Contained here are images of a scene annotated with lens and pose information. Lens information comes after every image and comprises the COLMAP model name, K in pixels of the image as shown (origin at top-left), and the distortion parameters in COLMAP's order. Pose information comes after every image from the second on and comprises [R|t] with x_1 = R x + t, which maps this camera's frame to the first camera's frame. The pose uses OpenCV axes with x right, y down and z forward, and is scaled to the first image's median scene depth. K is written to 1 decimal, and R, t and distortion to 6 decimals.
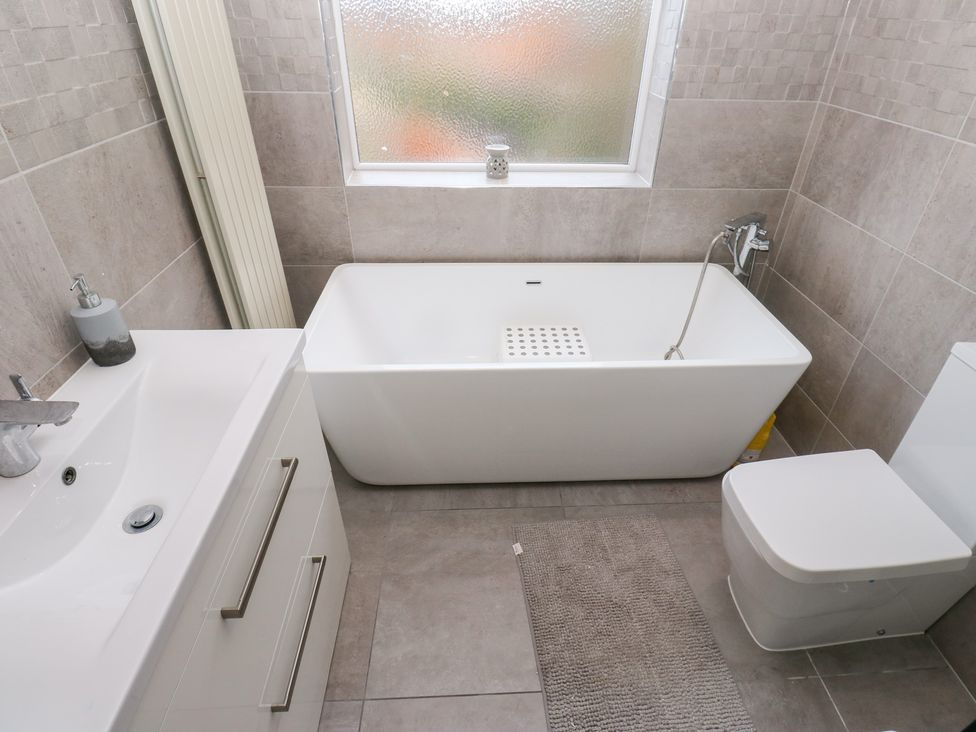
lens RADIAL K [[520.4, 0, 498.2], [0, 520.4, 368.3], [0, 0, 1]] dist [0.003538, -0.014687]
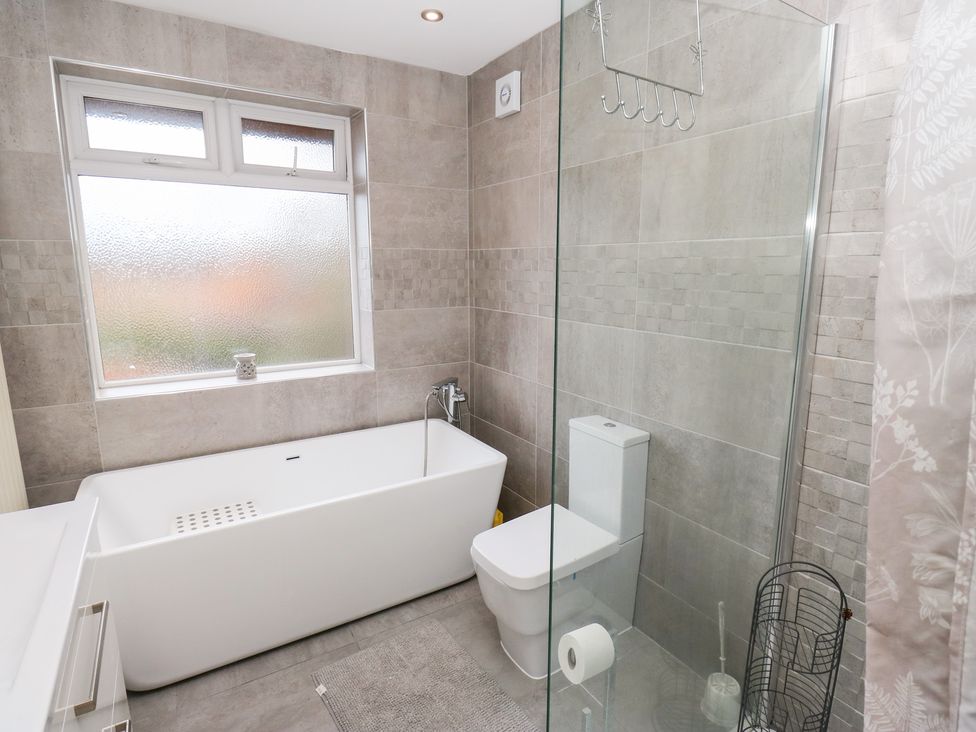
lens RADIAL K [[520.4, 0, 486.1], [0, 520.4, 359.8], [0, 0, 1]] dist [0.003538, -0.014687]
pose [[0.881232, -0.100573, 0.461860, -0.076125], [0.278743, 0.899696, -0.335930, 0.170384], [-0.381748, 0.424772, 0.820876, -0.237506]]
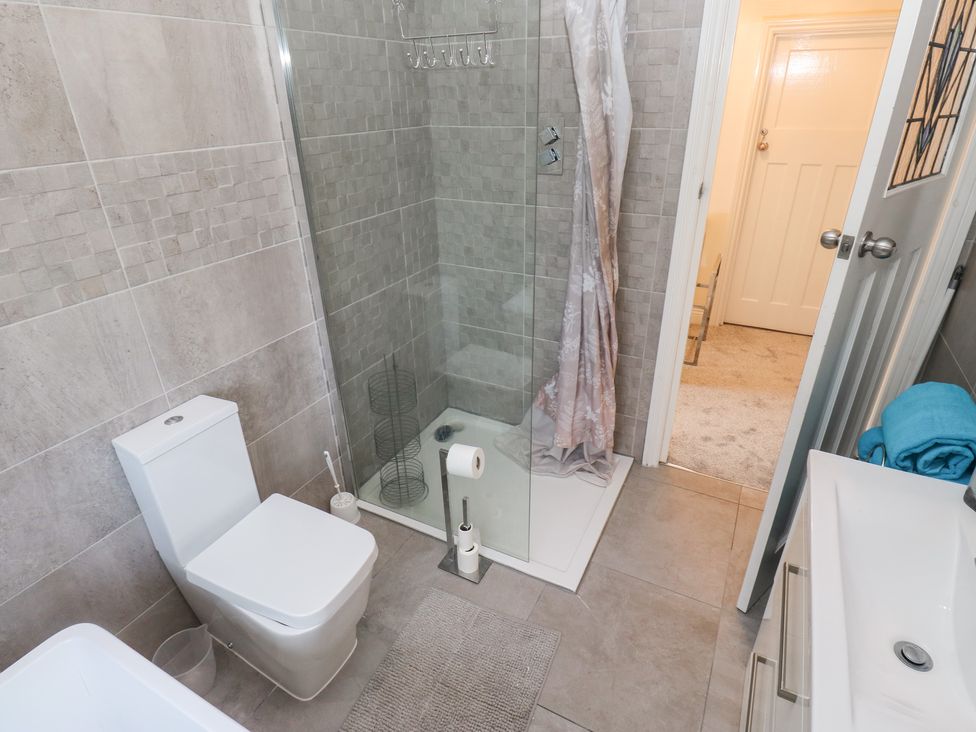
lens RADIAL K [[520.4, 0, 493.7], [0, 520.4, 362.4], [0, 0, 1]] dist [0.003538, -0.014687]
pose [[-0.855137, -0.232458, 0.463362, -0.130849], [0.301213, 0.504659, 0.809067, -0.513768], [-0.421914, 0.831434, -0.361533, 0.585333]]
